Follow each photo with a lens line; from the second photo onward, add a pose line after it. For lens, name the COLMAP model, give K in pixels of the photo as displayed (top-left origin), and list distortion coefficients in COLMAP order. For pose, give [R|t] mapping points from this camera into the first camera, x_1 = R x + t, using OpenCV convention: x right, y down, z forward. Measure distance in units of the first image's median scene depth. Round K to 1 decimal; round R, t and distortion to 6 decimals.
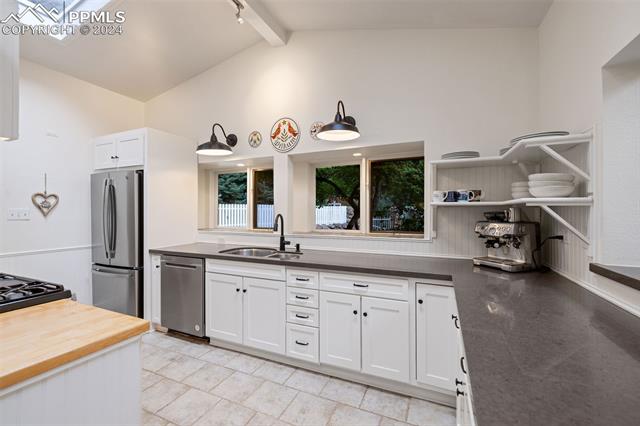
lens RADIAL K [[269.6, 0, 319.3], [0, 269.6, 211.3], [0, 0, 1]] dist [0.004346, 0.000152]
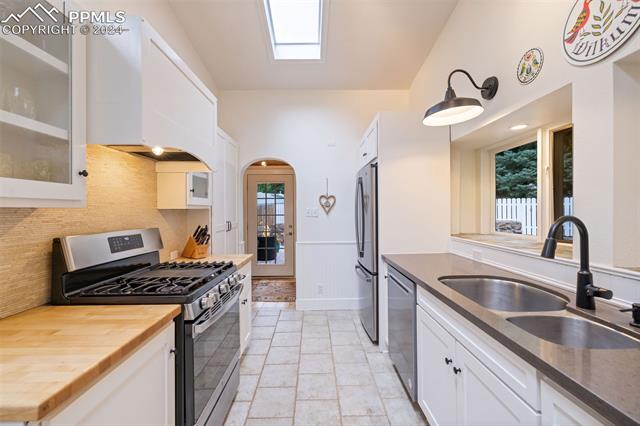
lens RADIAL K [[269.6, 0, 320.9], [0, 269.6, 209.4], [0, 0, 1]] dist [0.004346, 0.000152]
pose [[0.427114, -0.003876, -0.904190, 0.053381], [0.000480, 0.999992, -0.004060, 0.002635], [0.904198, 0.001300, 0.427112, 0.450994]]
